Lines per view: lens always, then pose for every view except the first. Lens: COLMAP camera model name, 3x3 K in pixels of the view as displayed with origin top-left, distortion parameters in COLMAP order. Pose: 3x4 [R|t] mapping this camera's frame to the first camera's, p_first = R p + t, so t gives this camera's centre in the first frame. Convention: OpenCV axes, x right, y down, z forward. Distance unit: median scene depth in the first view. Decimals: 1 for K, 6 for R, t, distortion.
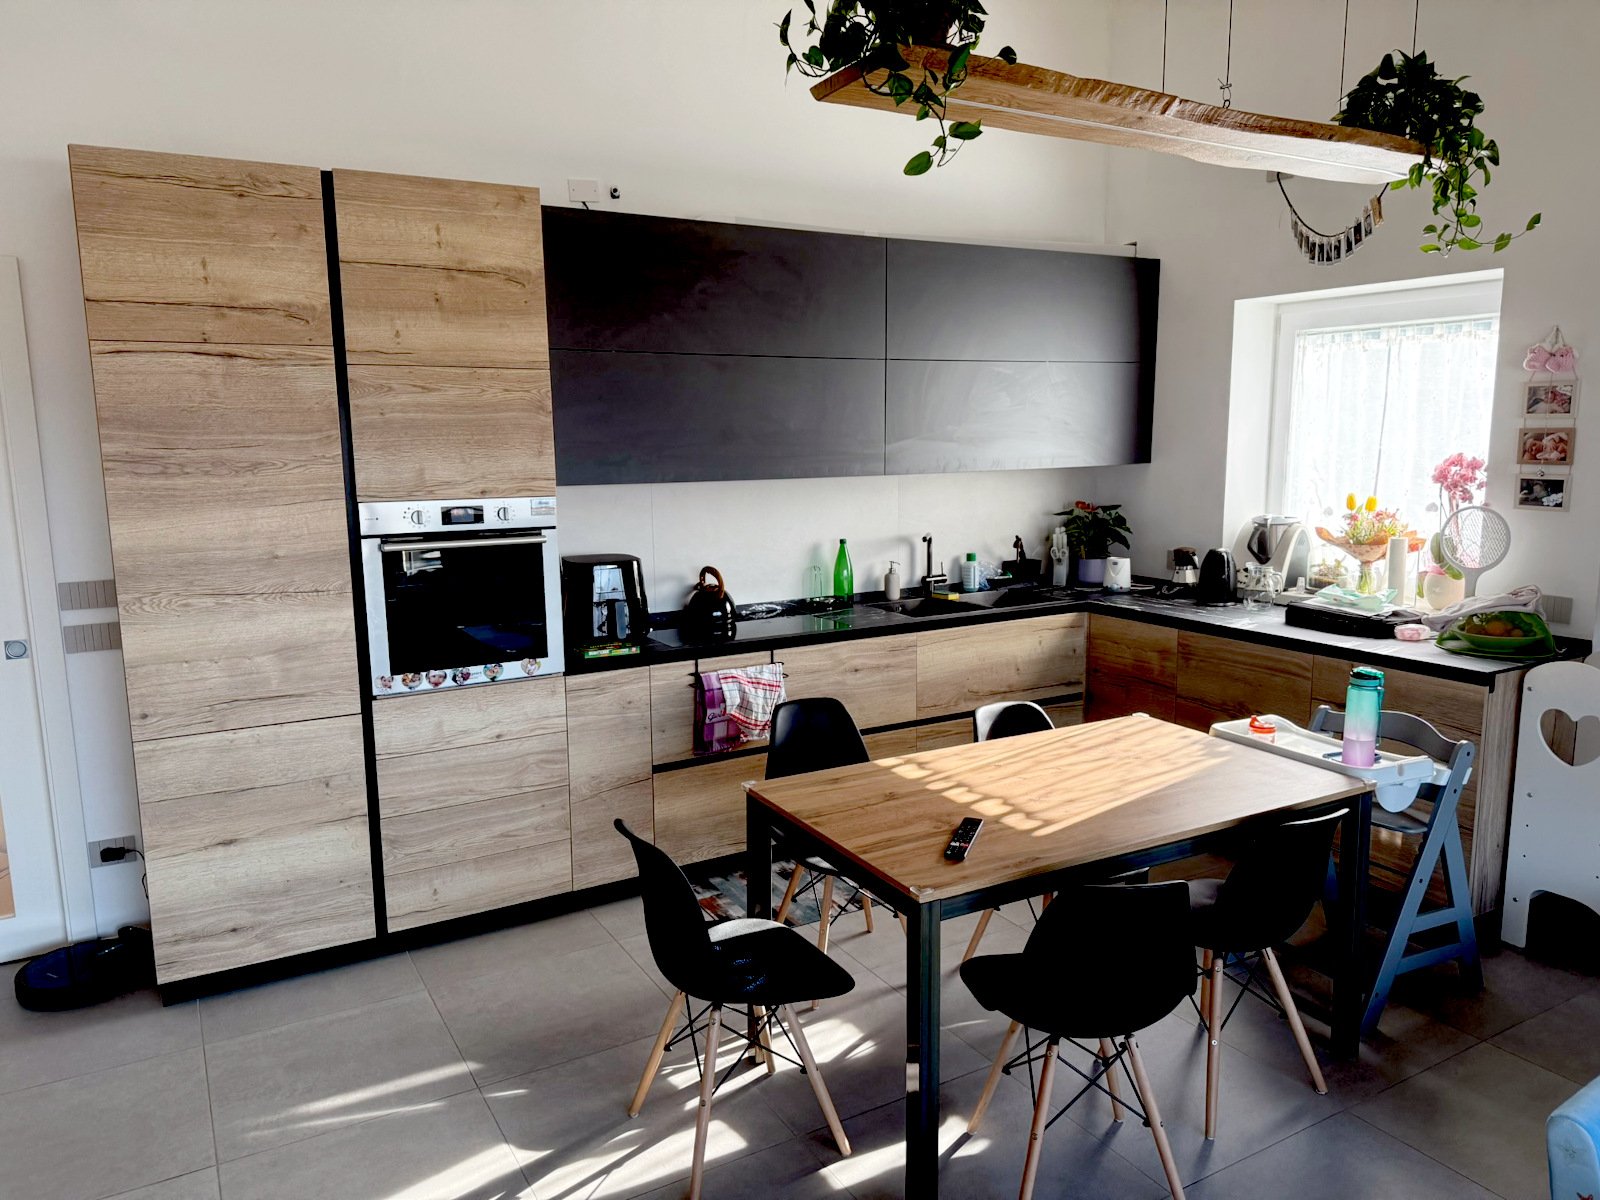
lens RADIAL K [[1114.5, 0, 801.5], [0, 1114.5, 605.4], [0, 0, 1]] dist [0.043633, -0.040963]
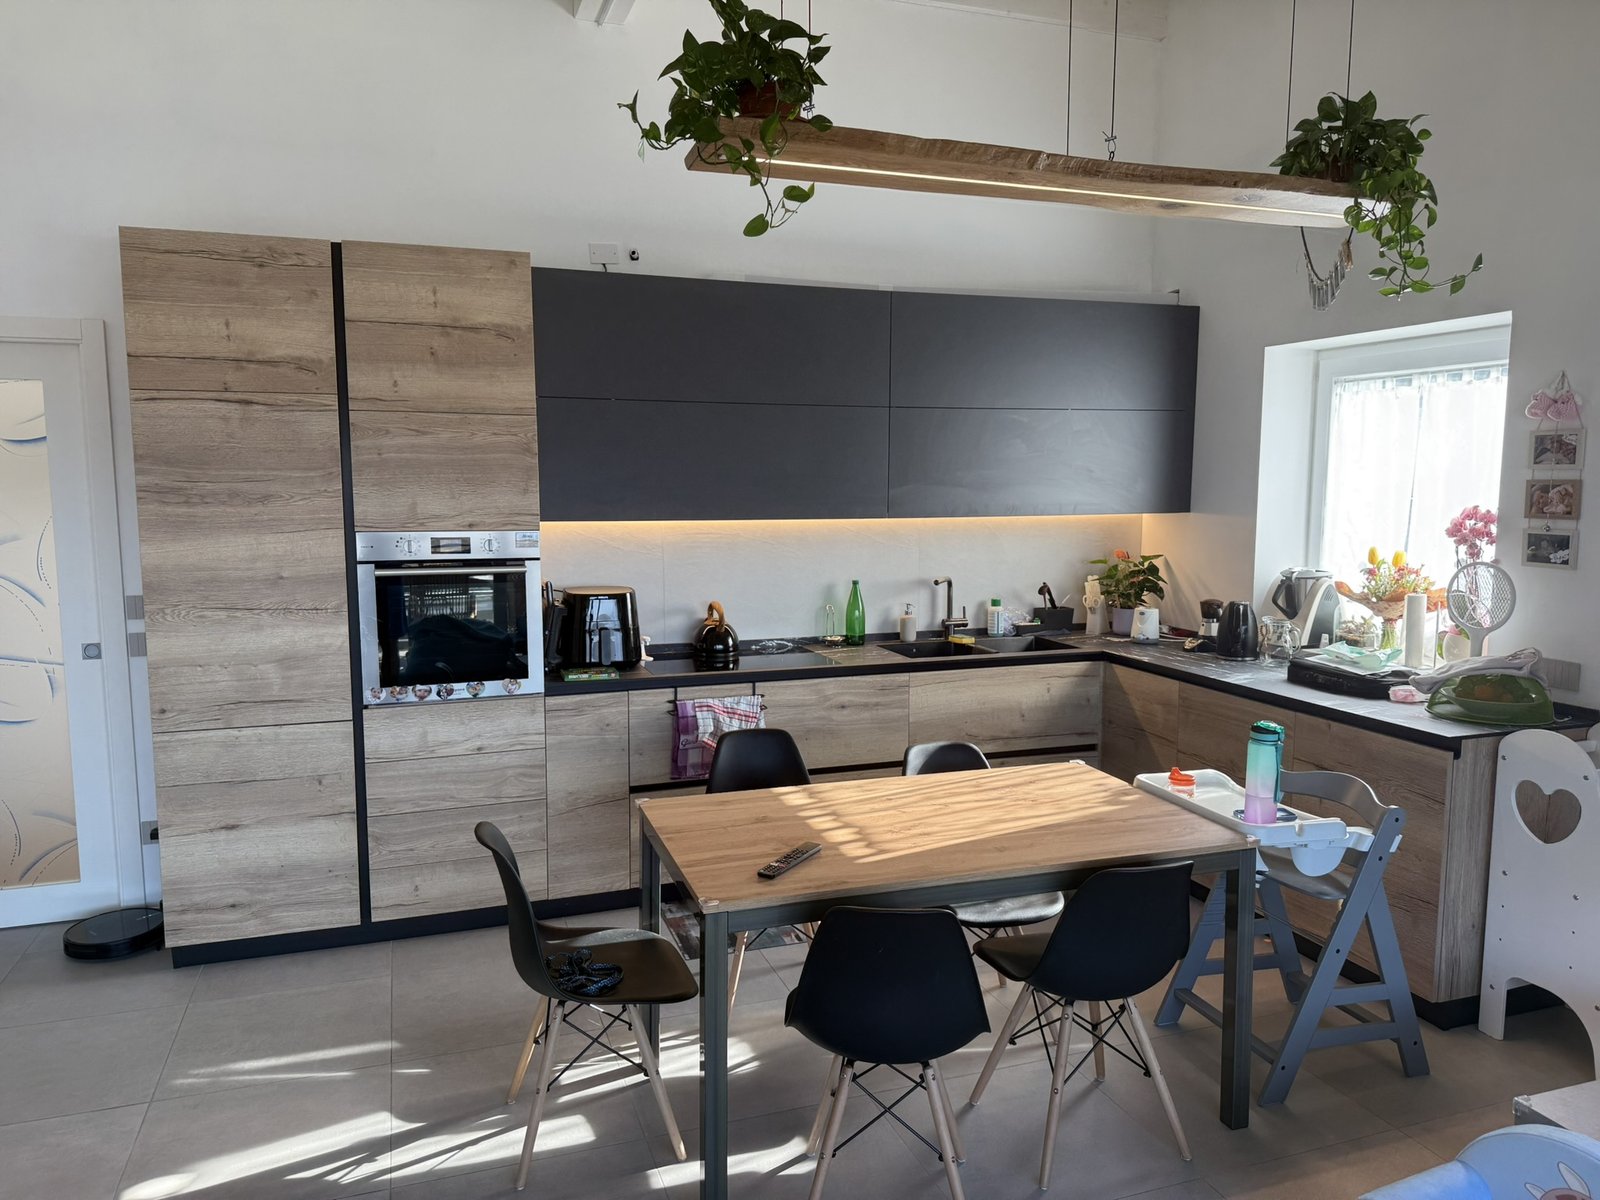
lens RADIAL K [[1114.5, 0, 802.9], [0, 1114.5, 605.8], [0, 0, 1]] dist [0.043633, -0.040963]
pose [[0.983290, 0.032018, -0.179206, 0.252061], [-0.039701, 0.998432, -0.039452, 0.009170], [0.177662, 0.045908, 0.983020, -0.024055]]
